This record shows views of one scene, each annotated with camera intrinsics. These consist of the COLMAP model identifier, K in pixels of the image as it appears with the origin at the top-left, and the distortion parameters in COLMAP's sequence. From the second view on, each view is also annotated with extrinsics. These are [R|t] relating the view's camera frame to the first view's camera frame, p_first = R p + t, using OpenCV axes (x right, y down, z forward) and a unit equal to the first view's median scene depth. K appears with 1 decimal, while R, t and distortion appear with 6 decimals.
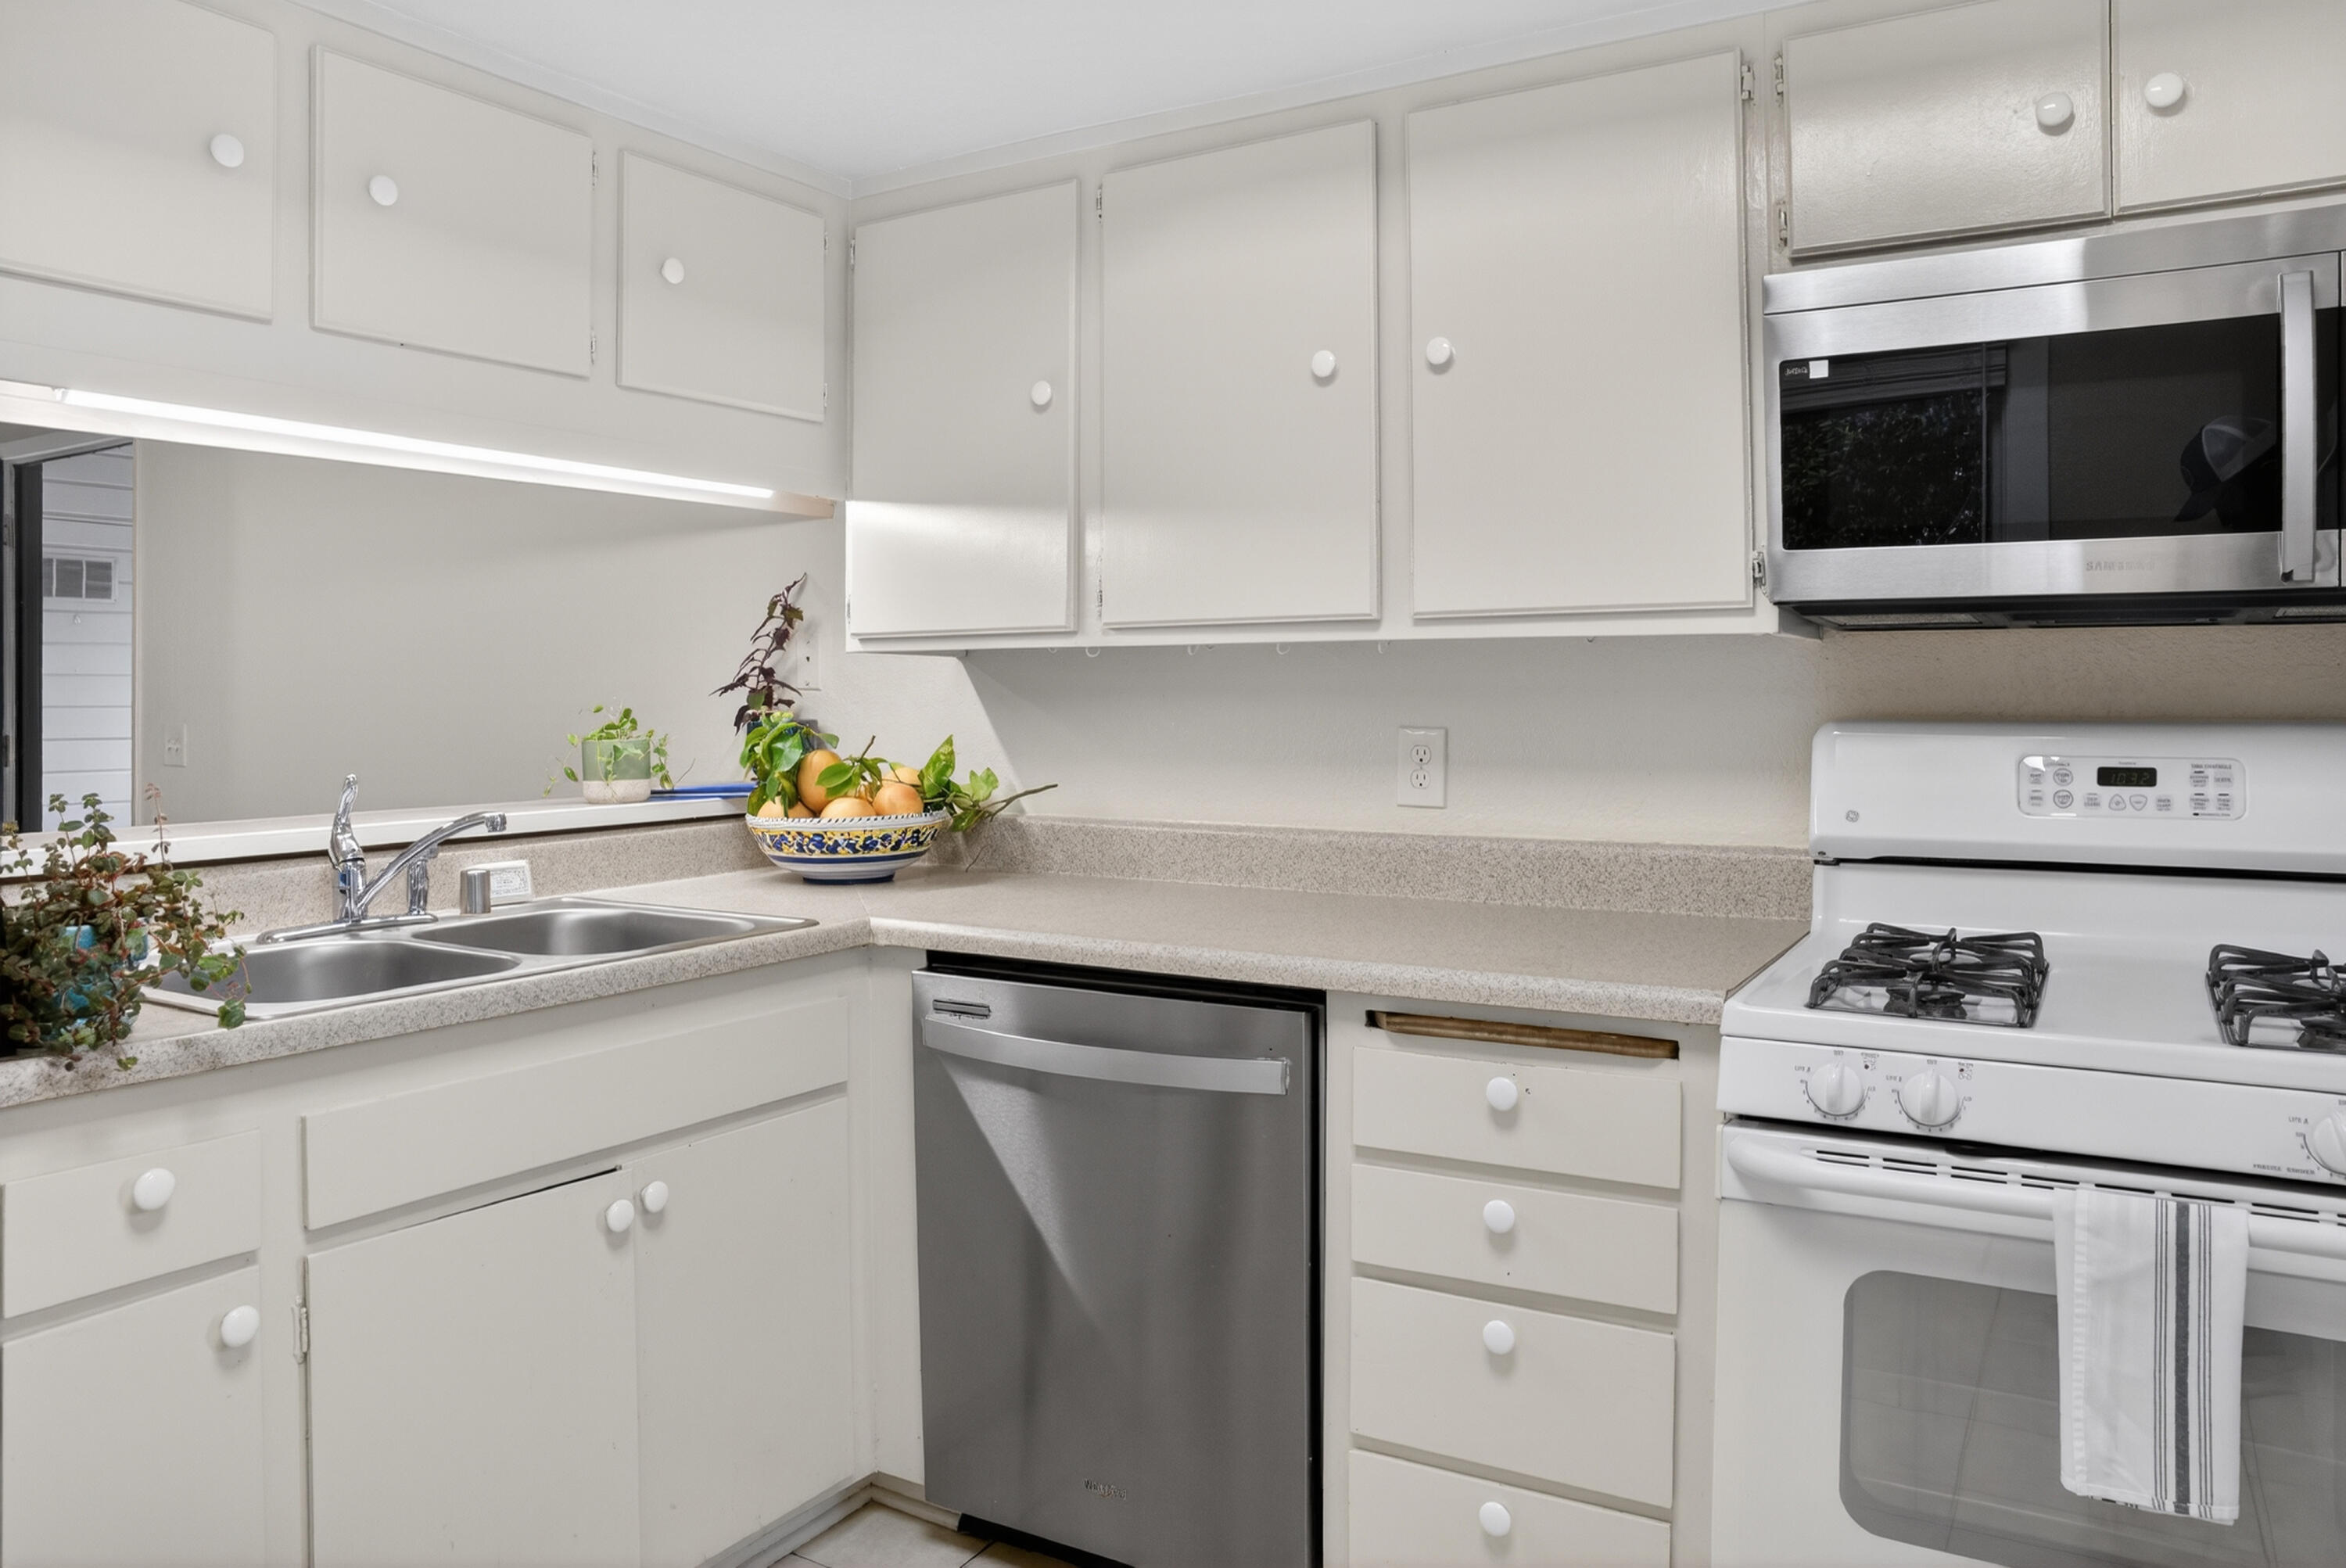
lens RADIAL K [[1717.0, 0, 1168.5], [0, 1717.0, 699.7], [0, 0, 1]] dist [-0.003825, -0.003132]
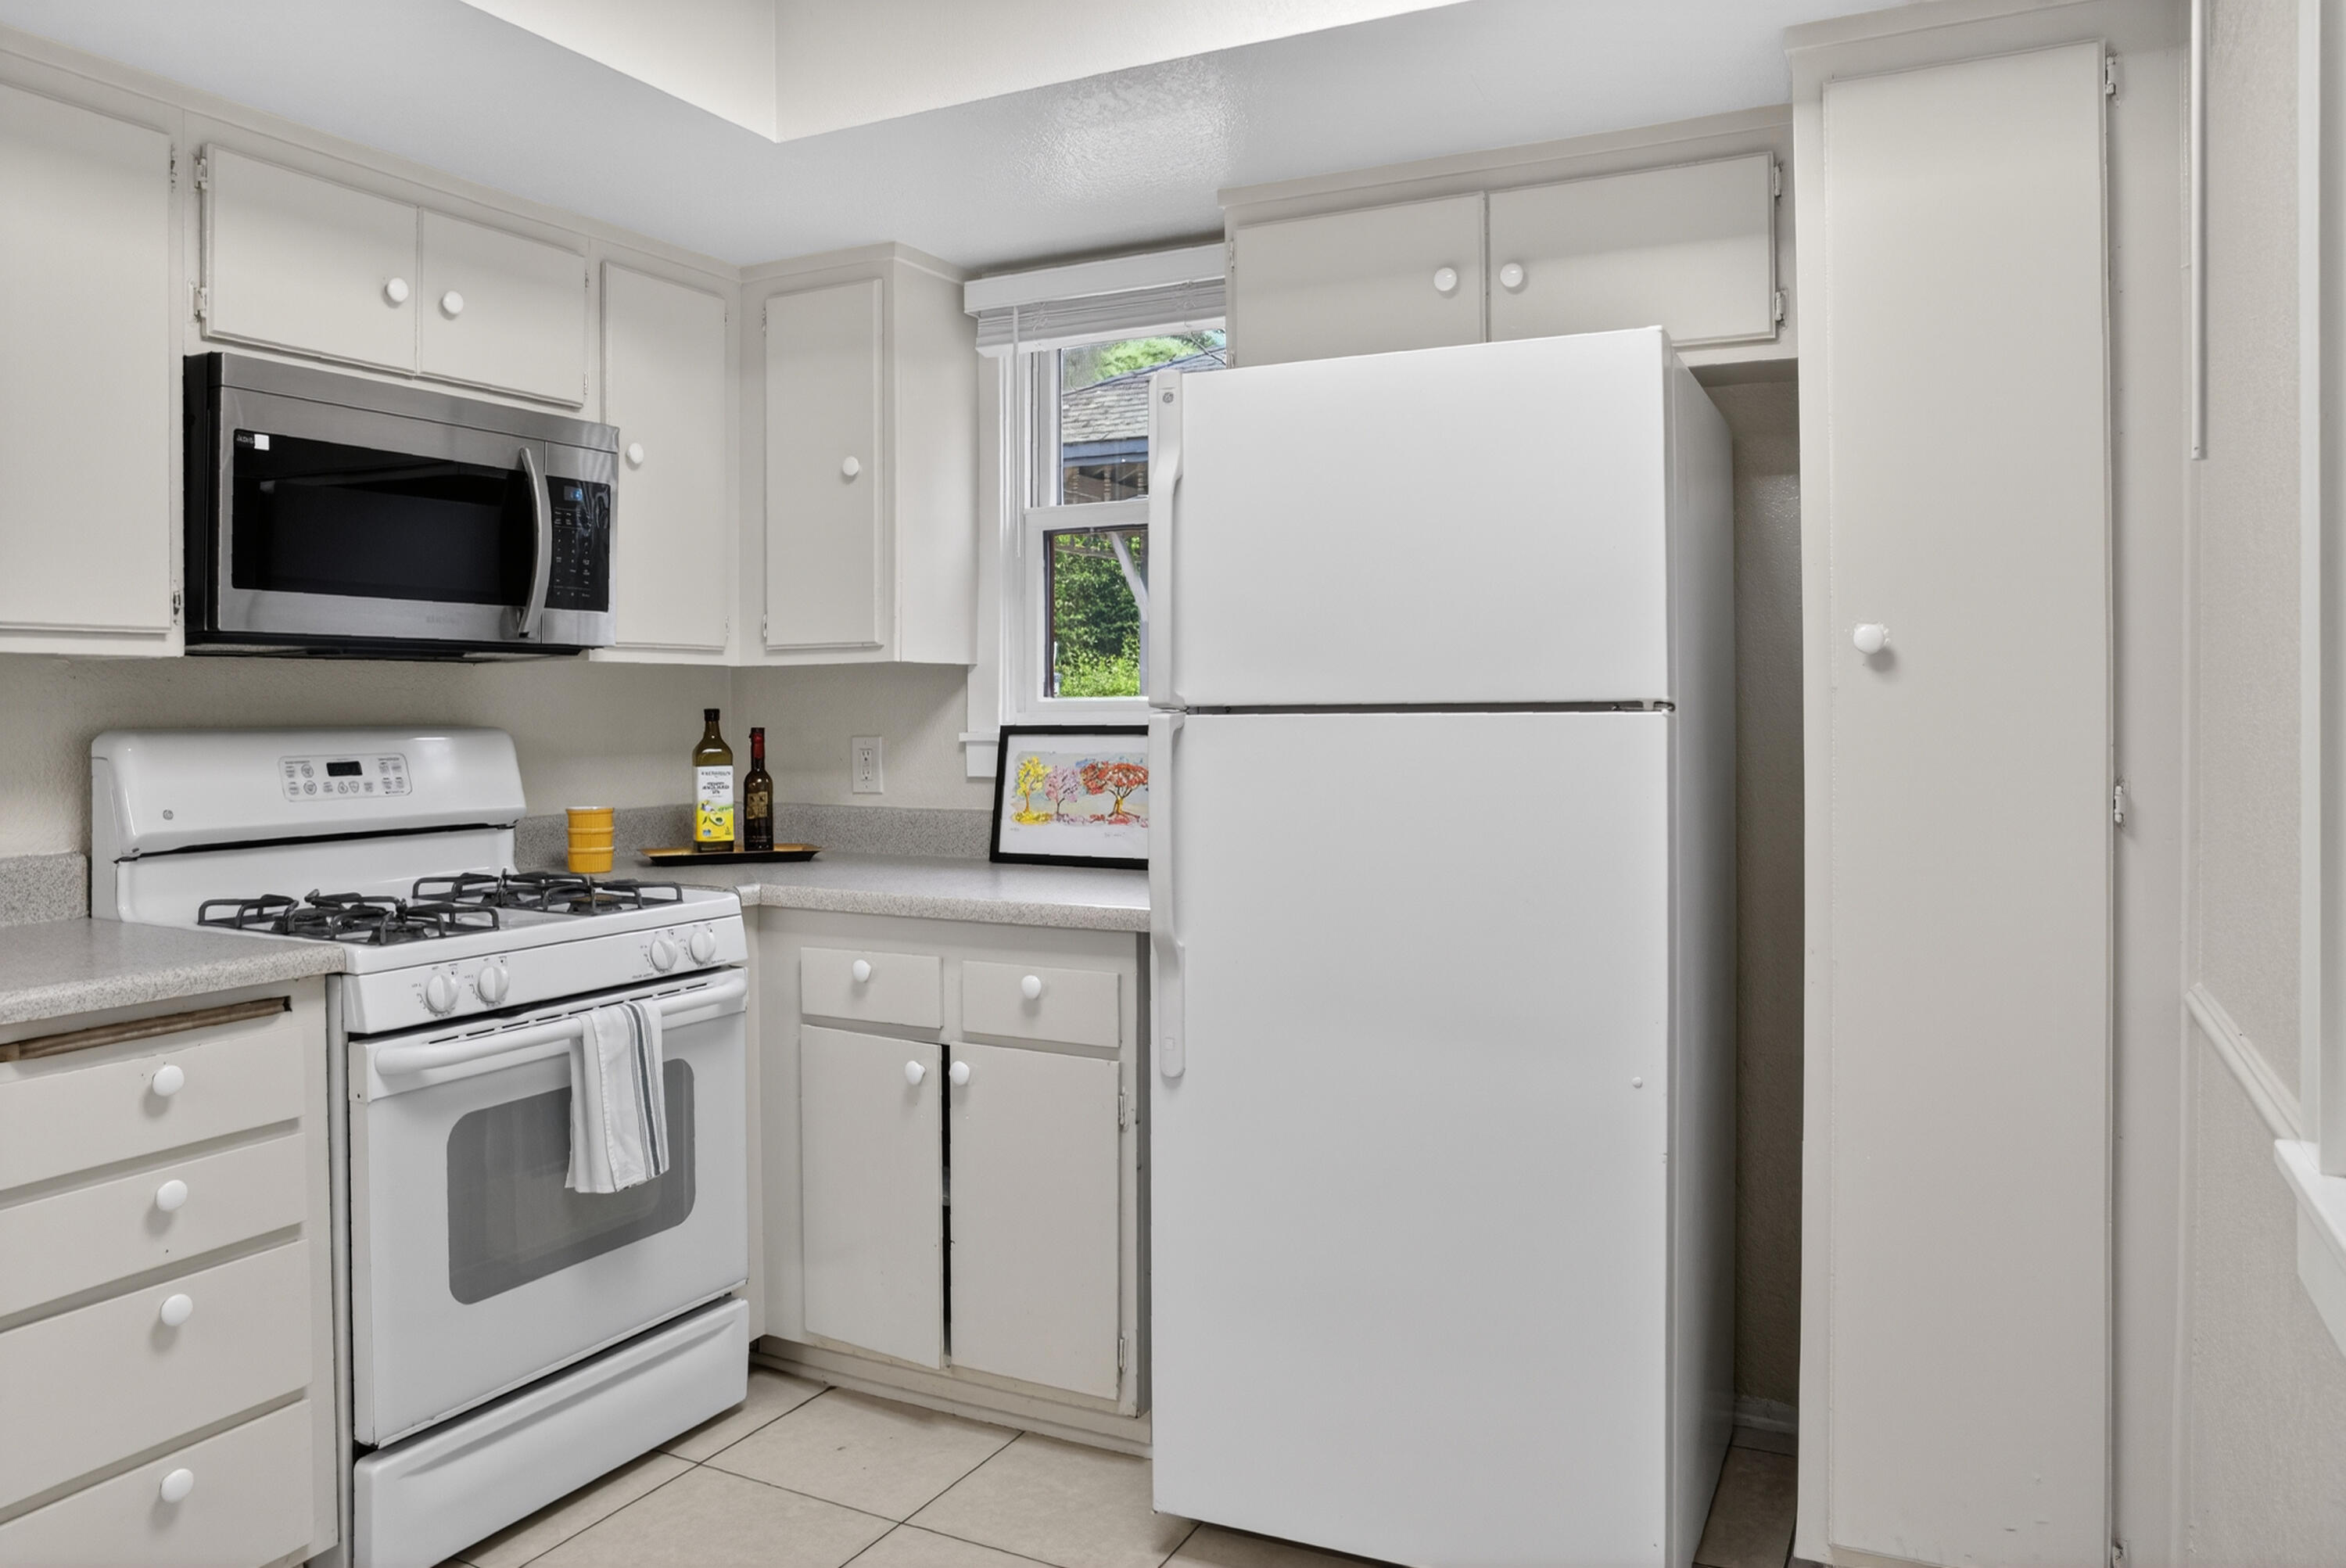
lens RADIAL K [[1640.1, 0, 1173.0], [0, 1640.1, 784.0], [0, 0, 1]] dist [-0.136746, 0.099211]
pose [[-0.071229, -0.039829, 0.996664, -0.805667], [0.006284, 0.999165, 0.040378, 0.009689], [-0.997440, 0.009139, -0.070920, 0.440070]]
